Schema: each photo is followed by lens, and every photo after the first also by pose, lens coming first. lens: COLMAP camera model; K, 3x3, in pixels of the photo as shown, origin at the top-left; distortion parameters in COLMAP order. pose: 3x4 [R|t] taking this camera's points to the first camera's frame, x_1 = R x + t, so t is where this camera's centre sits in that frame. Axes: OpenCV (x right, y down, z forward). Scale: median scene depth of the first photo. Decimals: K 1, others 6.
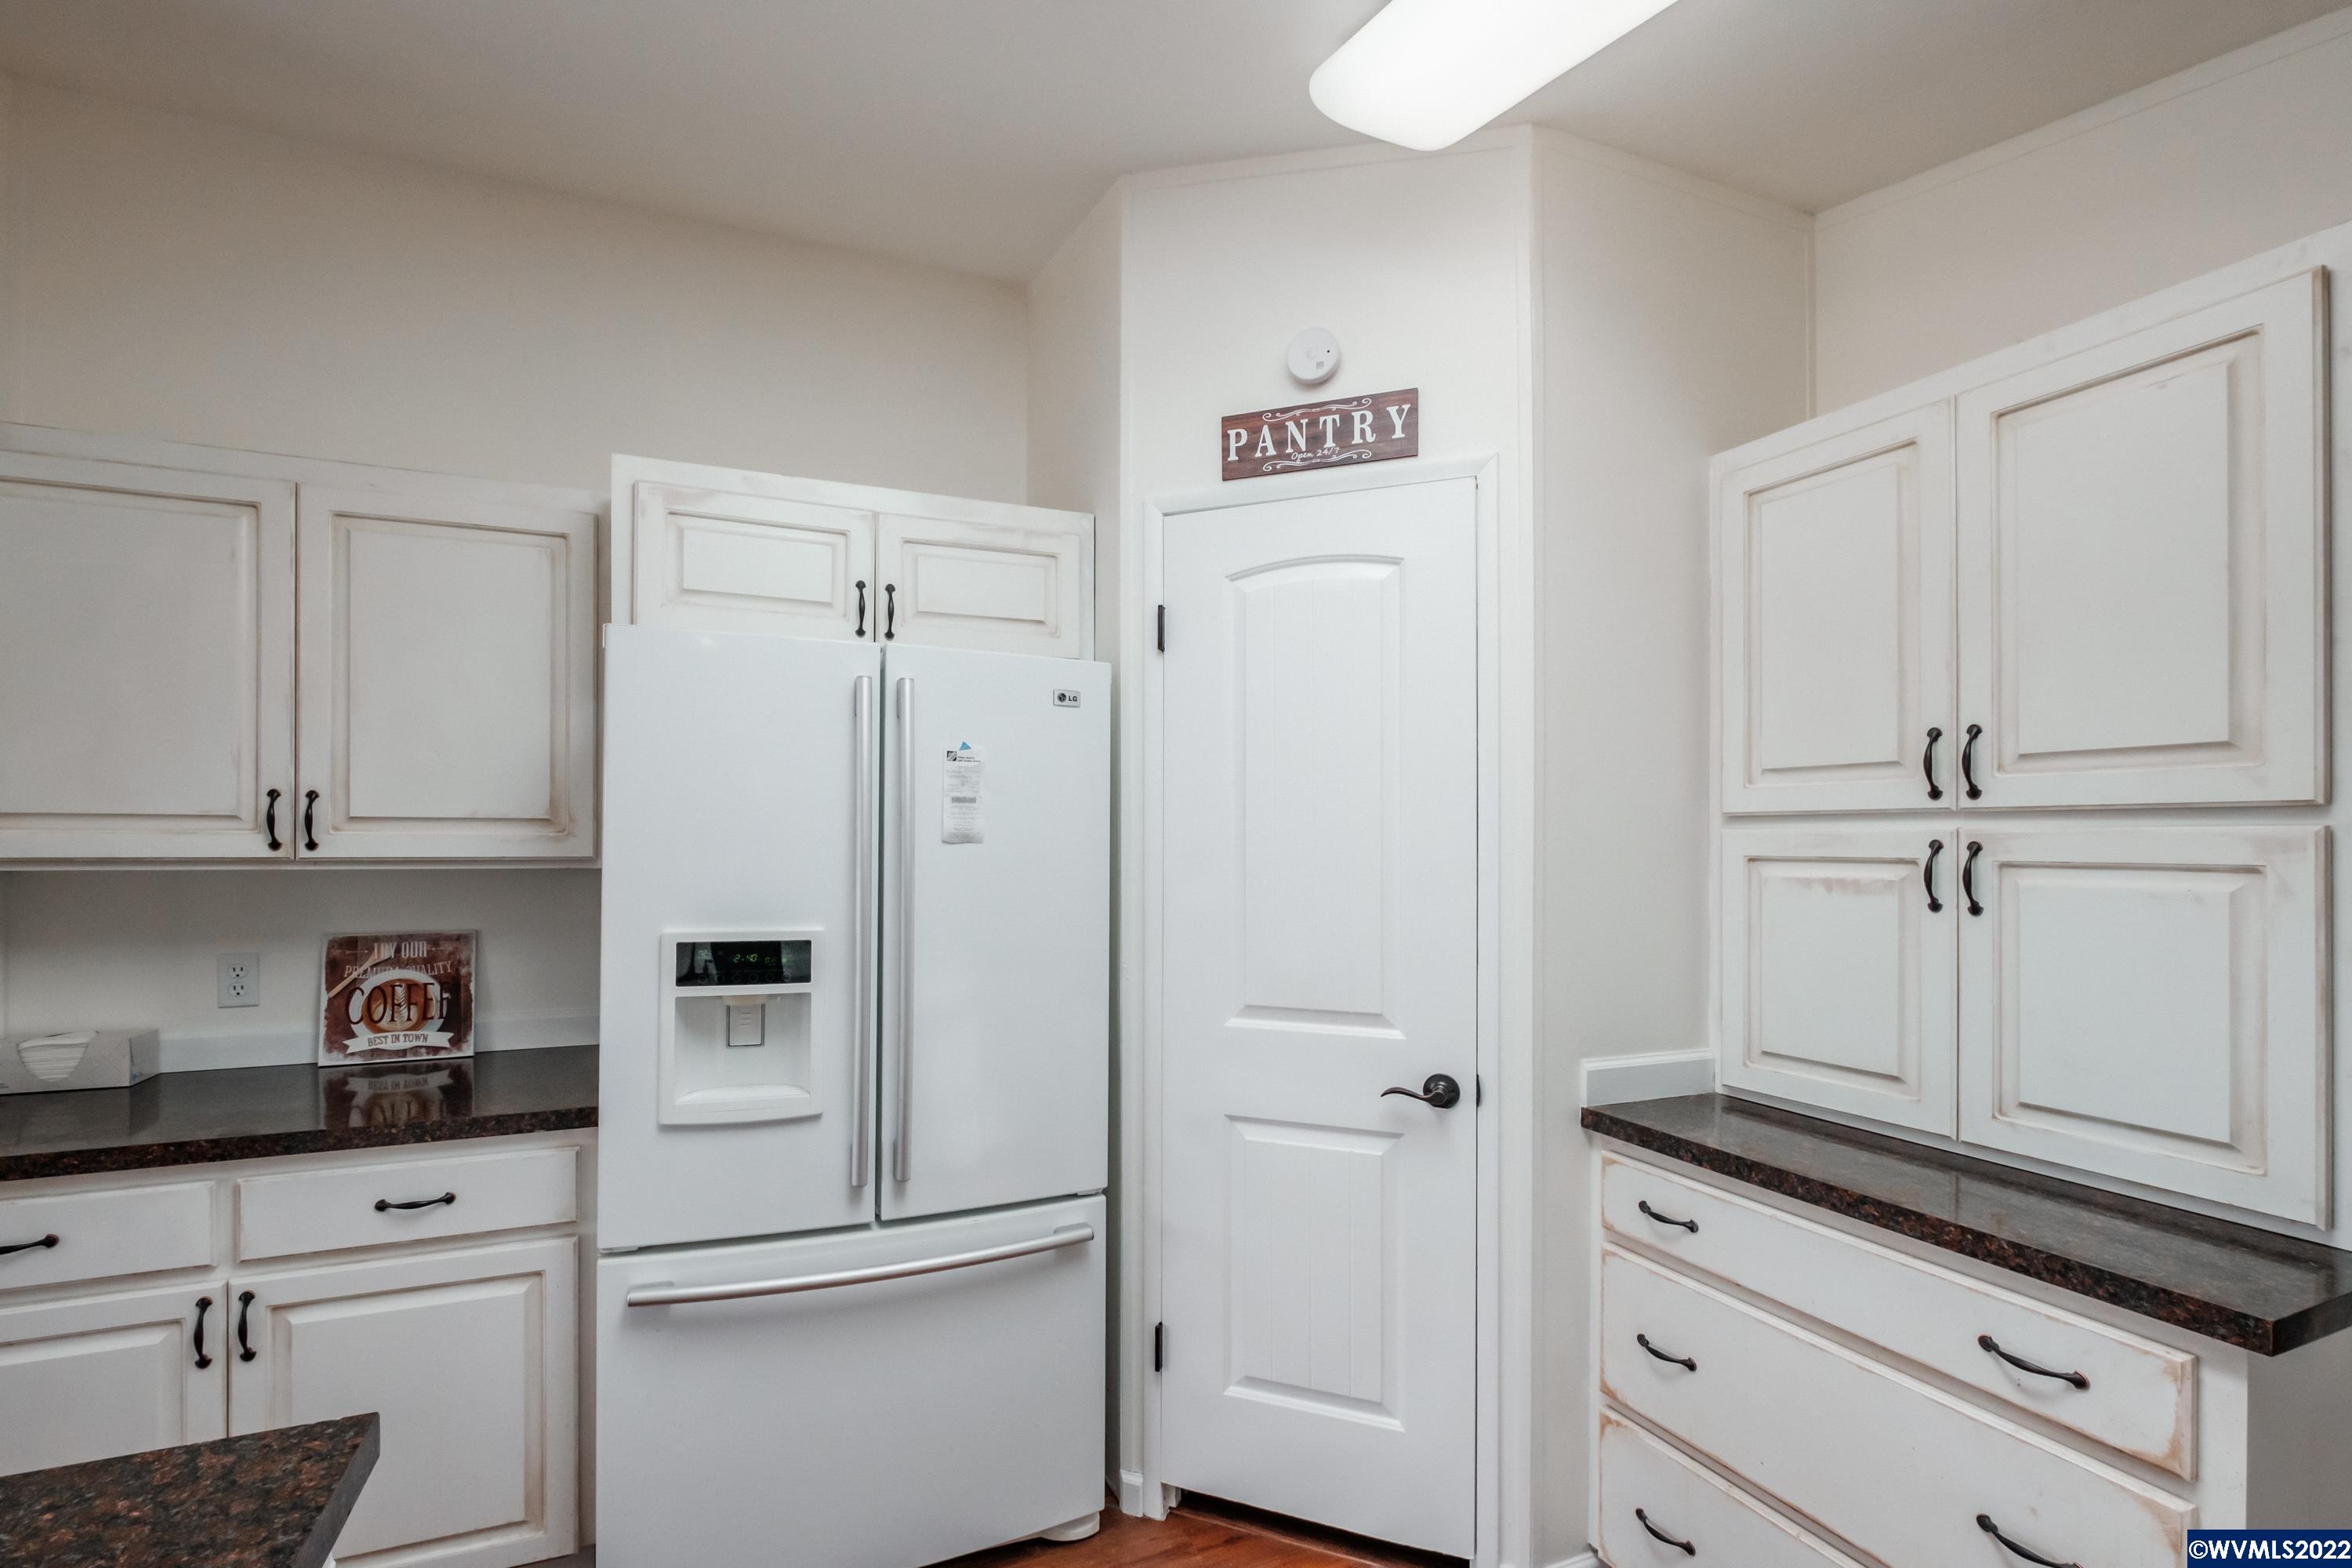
lens RADIAL K [[1041.2, 0, 1140.7], [0, 1041.2, 827.3], [0, 0, 1]] dist [-0.005398, 0.000134]
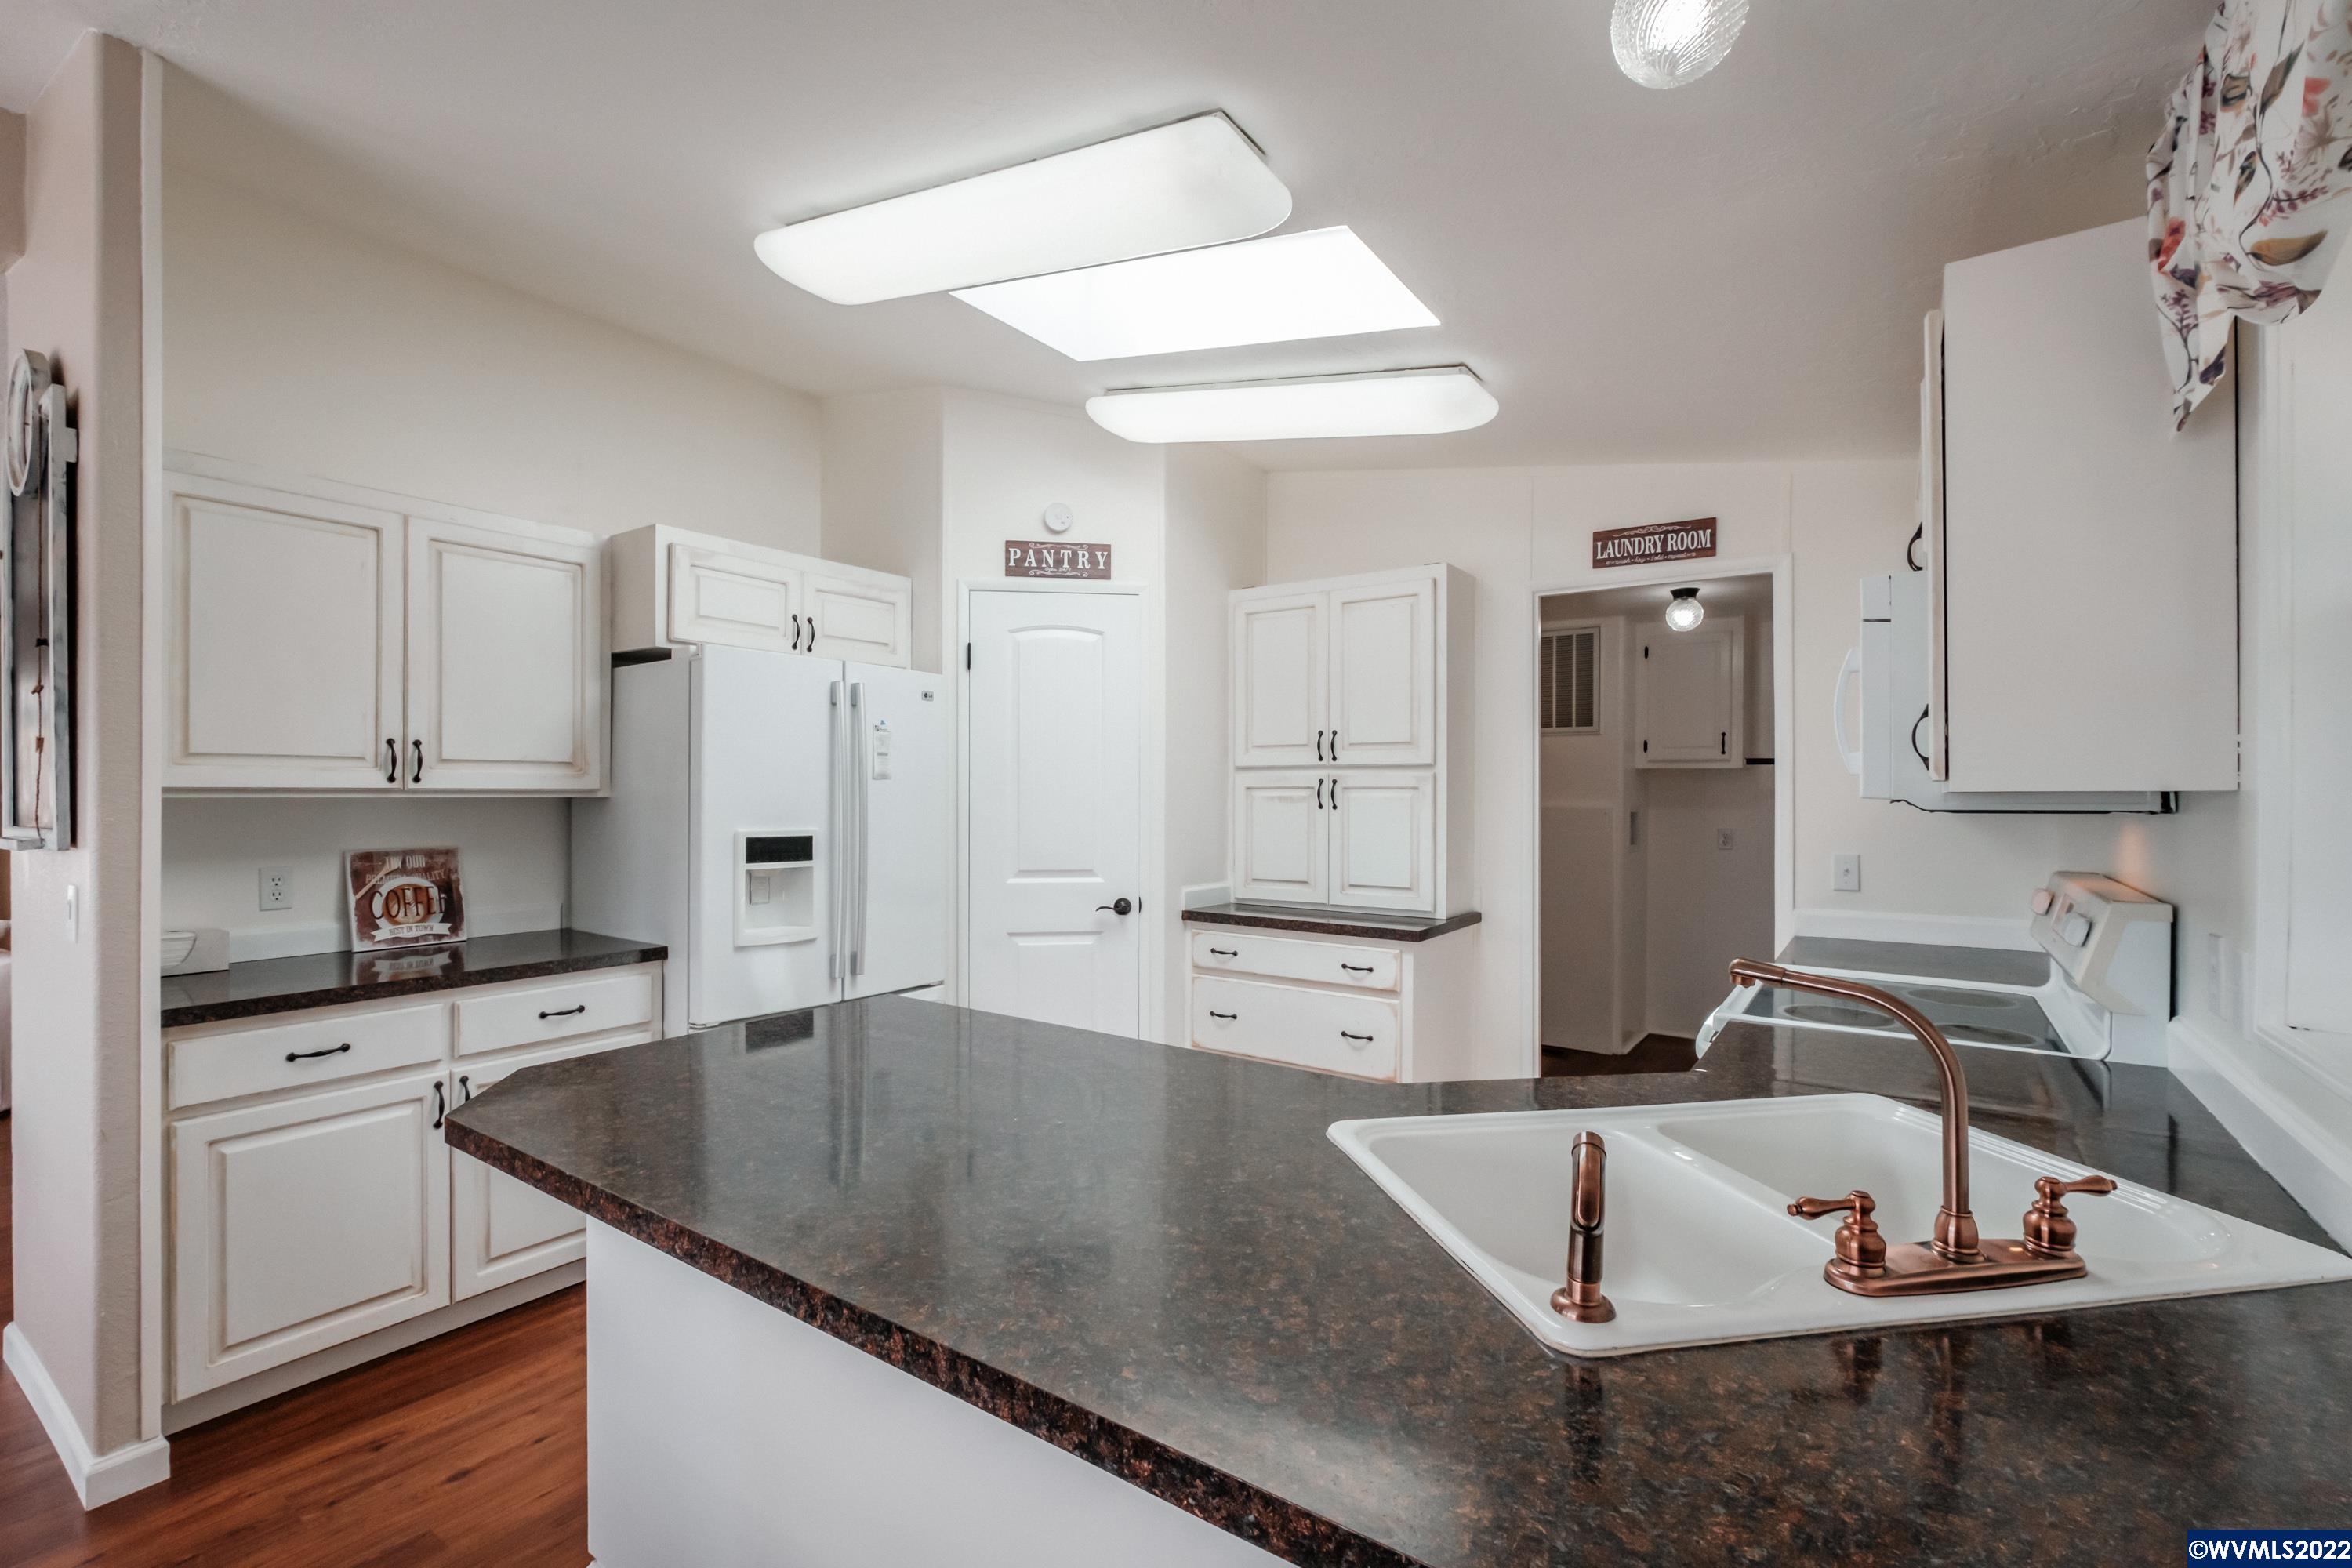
lens RADIAL K [[1041.2, 0, 1174.3], [0, 1041.2, 786.9], [0, 0, 1]] dist [-0.005398, 0.000134]
pose [[0.837192, -0.001053, 0.546908, -0.695033], [-0.002374, 0.999982, 0.005559, 0.016743], [-0.546904, -0.005952, 0.837174, -0.687437]]
